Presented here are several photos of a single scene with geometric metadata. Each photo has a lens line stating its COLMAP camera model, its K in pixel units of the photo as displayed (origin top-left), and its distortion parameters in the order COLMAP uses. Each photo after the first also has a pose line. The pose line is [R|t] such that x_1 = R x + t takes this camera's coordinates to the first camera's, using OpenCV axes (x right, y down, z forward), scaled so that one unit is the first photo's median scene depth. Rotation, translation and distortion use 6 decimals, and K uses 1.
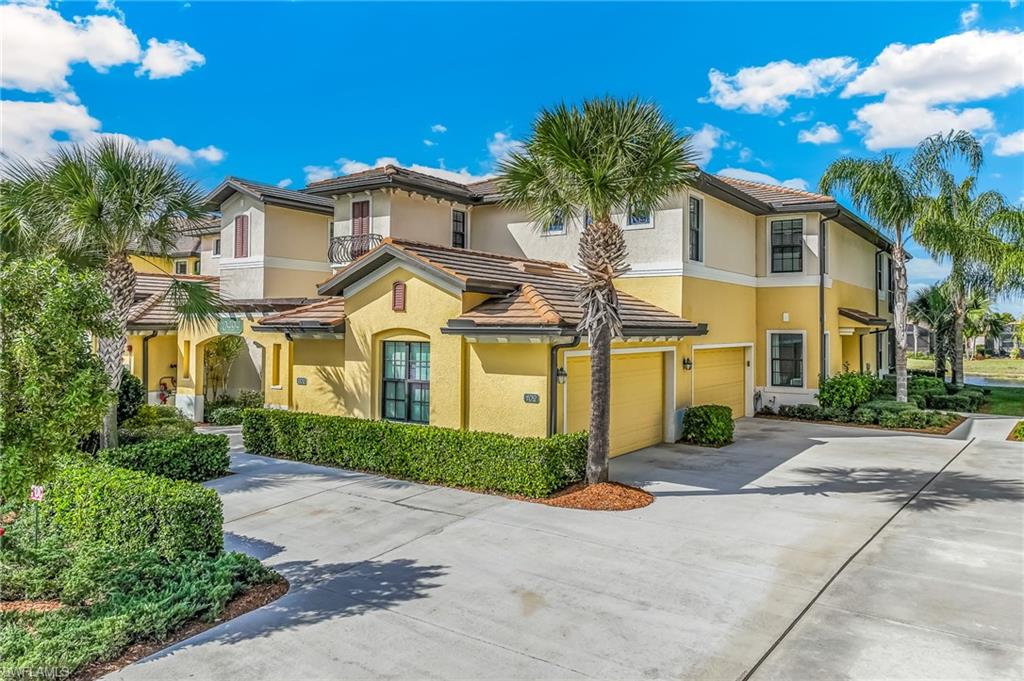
lens RADIAL K [[727.2, 0, 514.1], [0, 727.2, 305.0], [0, 0, 1]] dist [0.020438, 0.004061]
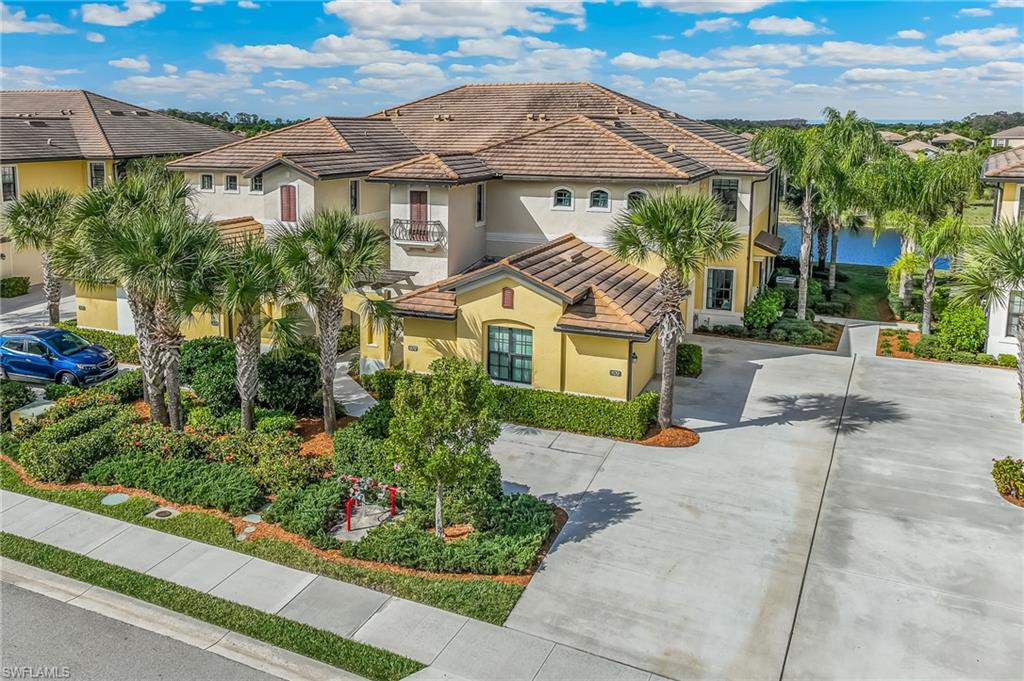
lens RADIAL K [[875.4, 0, 398.9], [0, 875.4, 249.4], [0, 0, 1]] dist [0.002525, 0.004340]
pose [[0.990347, -0.028665, 0.135610, -0.616117], [0.005034, 0.985174, 0.171484, -0.411887], [-0.138515, -0.169146, 0.975809, -0.644932]]
